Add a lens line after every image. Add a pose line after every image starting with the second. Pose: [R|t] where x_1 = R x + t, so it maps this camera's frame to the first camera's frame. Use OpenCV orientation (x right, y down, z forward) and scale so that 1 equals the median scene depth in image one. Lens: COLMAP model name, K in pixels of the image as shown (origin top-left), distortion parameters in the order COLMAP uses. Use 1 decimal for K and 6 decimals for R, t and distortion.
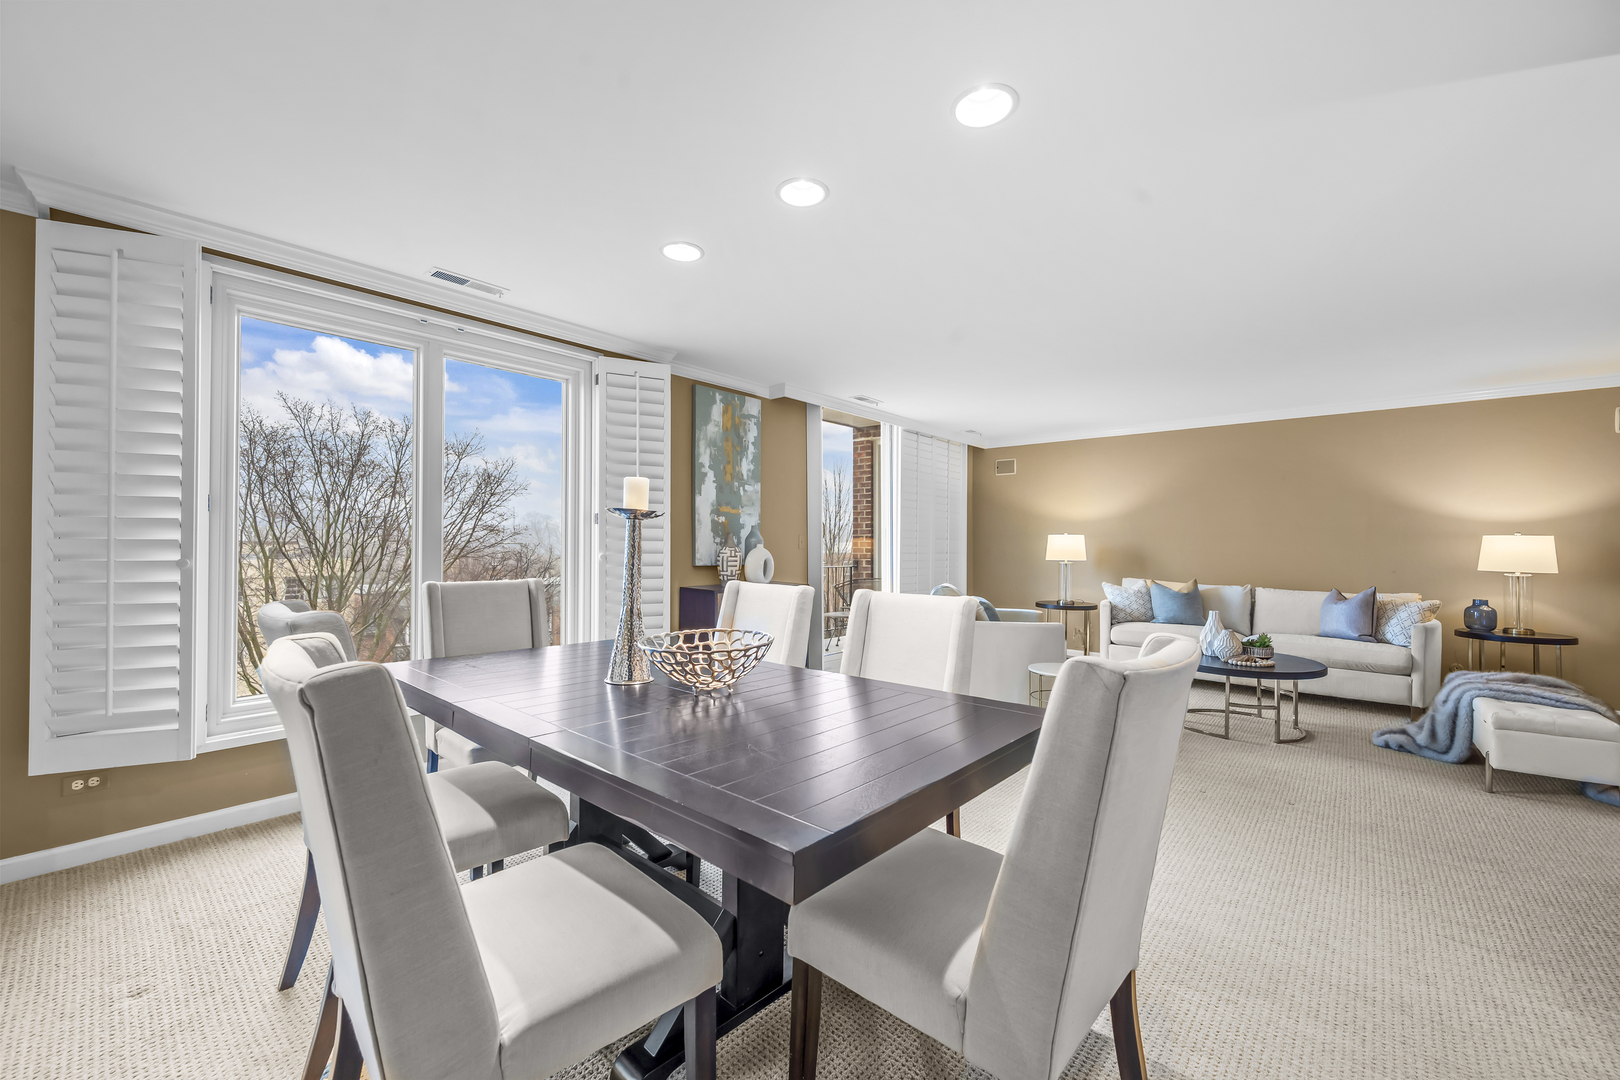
lens RADIAL K [[643.5, 0, 809.5], [0, 643.5, 531.6], [0, 0, 1]] dist [-0.000355, 0.000069]
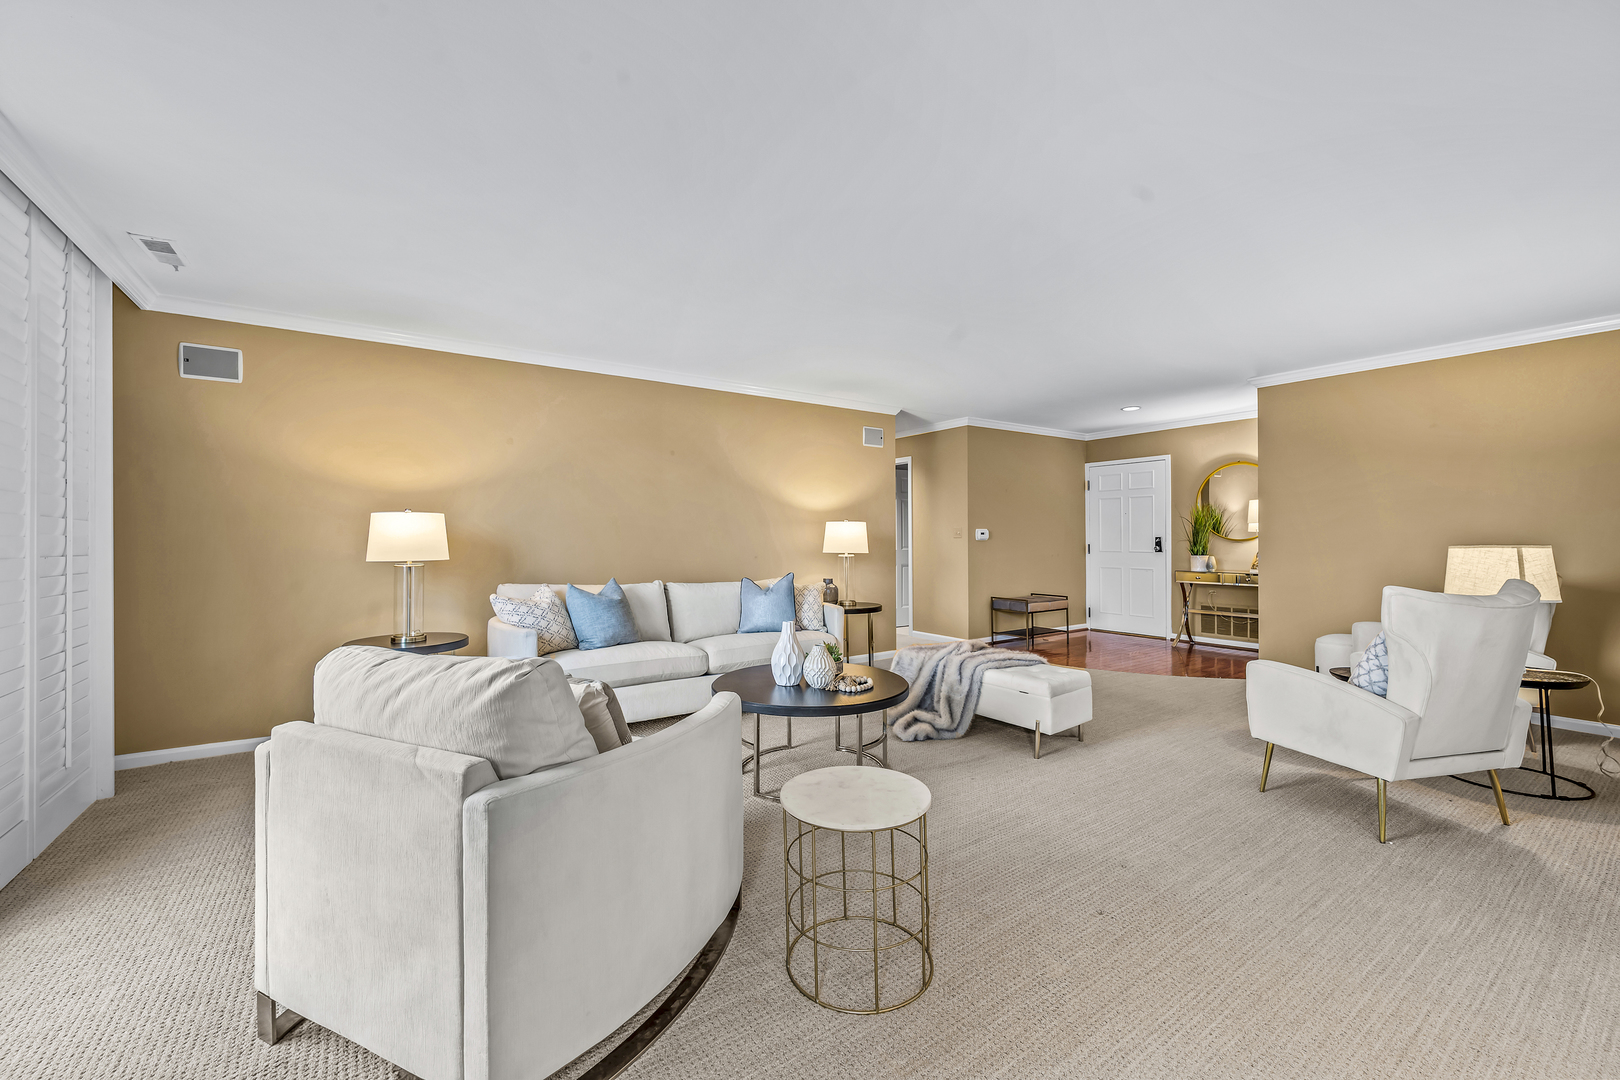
lens RADIAL K [[678.7, 0, 810.0], [0, 678.7, 540.0], [0, 0, 1]] dist [-0.001058, -0.000097]
pose [[0.263152, -0.015474, 0.964630, -0.078398], [-0.011781, 0.999745, 0.019252, 0.016901], [-0.964682, -0.016430, 0.262903, 0.678672]]
